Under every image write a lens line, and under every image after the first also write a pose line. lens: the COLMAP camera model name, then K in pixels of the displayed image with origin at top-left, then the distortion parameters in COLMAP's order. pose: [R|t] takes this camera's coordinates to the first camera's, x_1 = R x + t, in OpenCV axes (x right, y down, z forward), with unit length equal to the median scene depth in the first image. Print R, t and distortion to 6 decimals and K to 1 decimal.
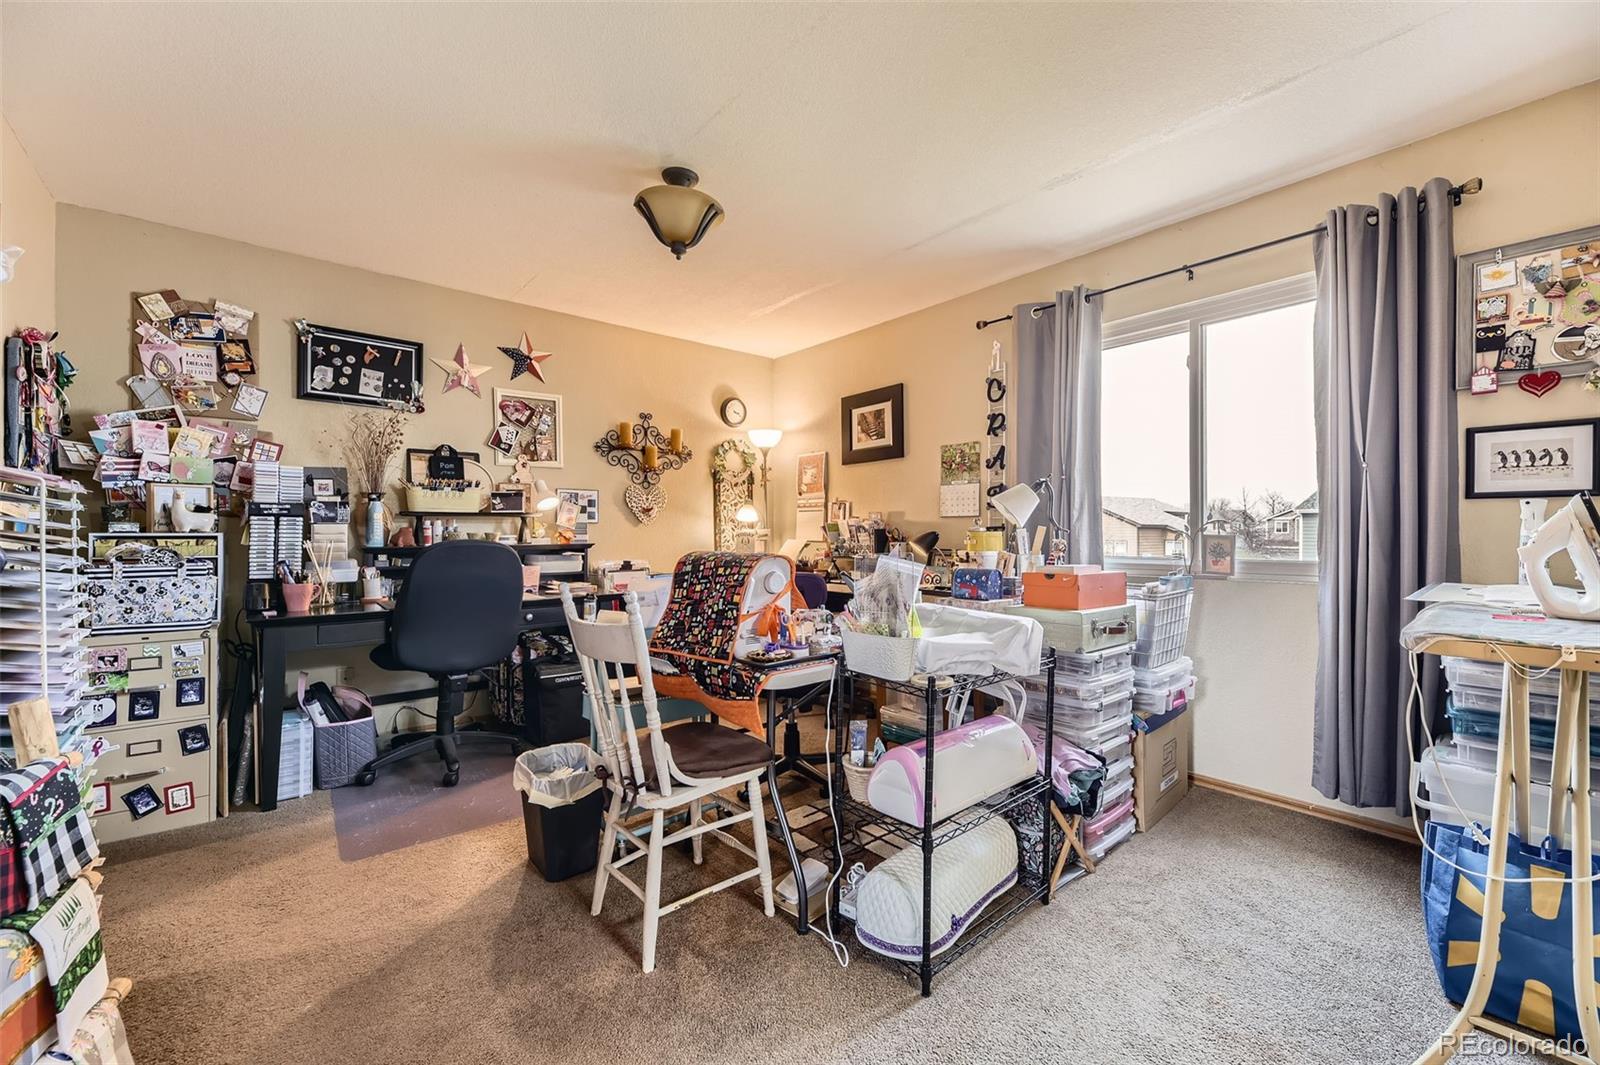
lens RADIAL K [[652.8, 0, 807.4], [0, 652.8, 527.9], [0, 0, 1]] dist [0.015864, -0.000133]
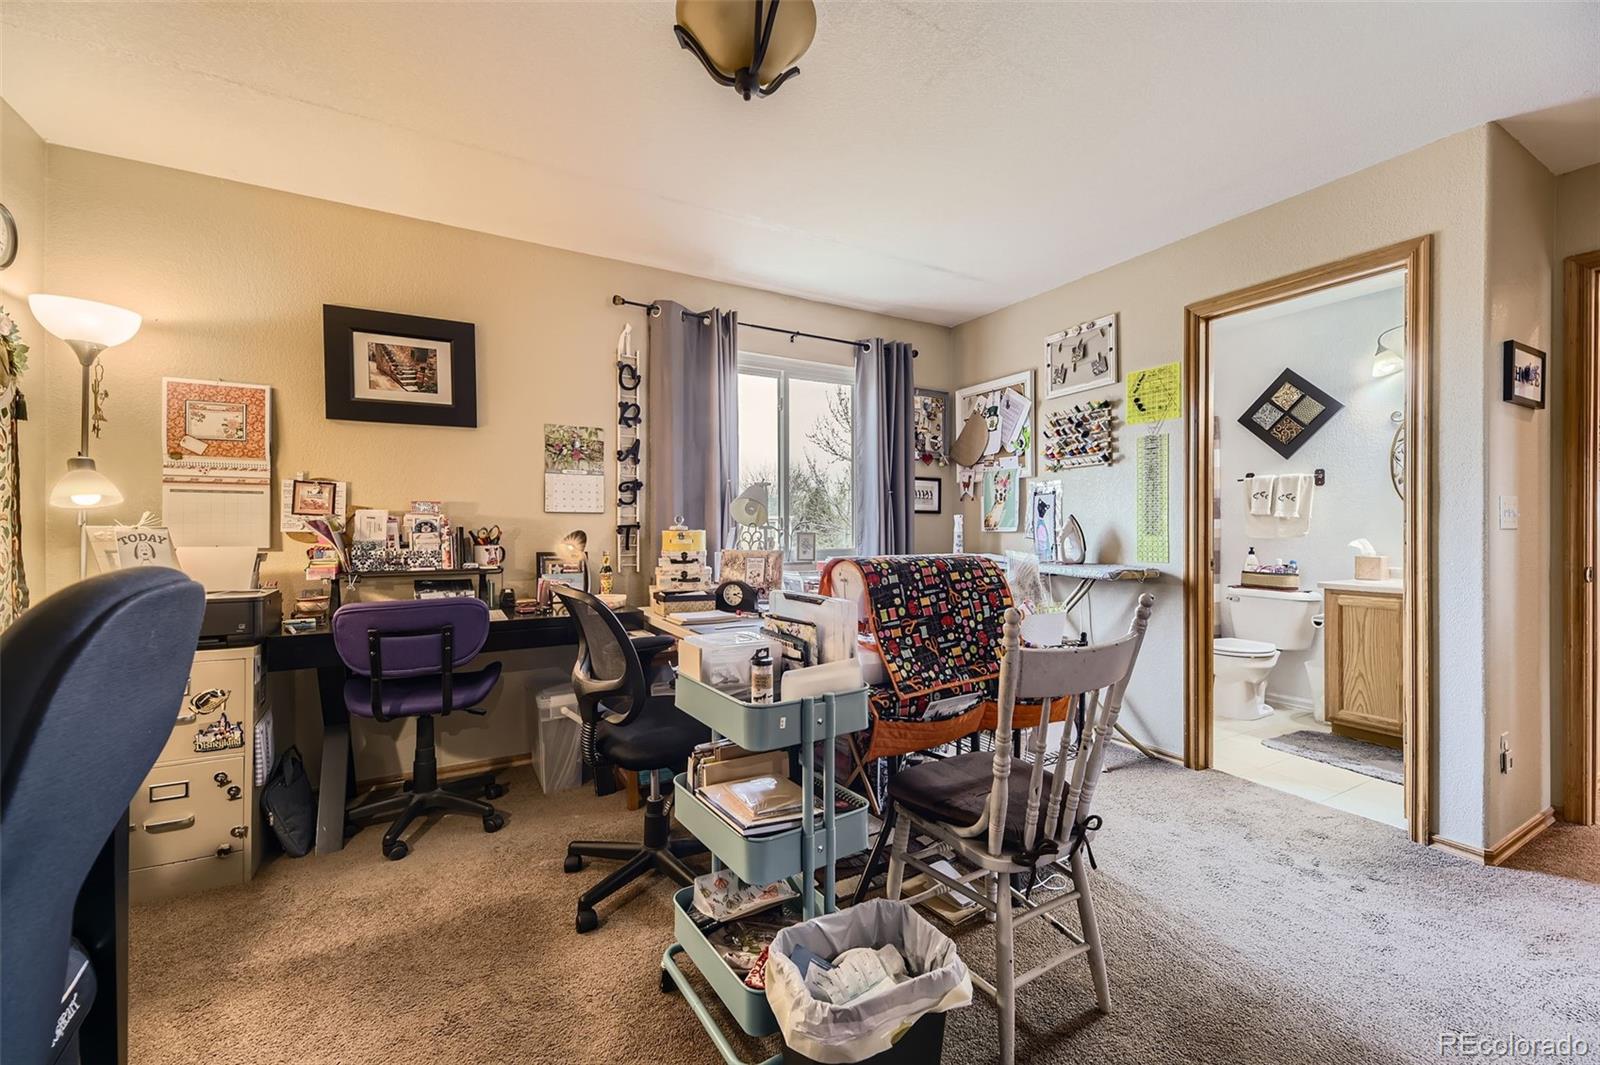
lens RADIAL K [[652.8, 0, 807.4], [0, 652.8, 527.9], [0, 0, 1]] dist [0.015864, -0.000133]
pose [[0.175955, 0.002750, 0.984394, -0.571436], [-0.005331, 0.999984, -0.001840, 0.002275], [-0.984384, -0.004924, 0.175966, 0.582938]]
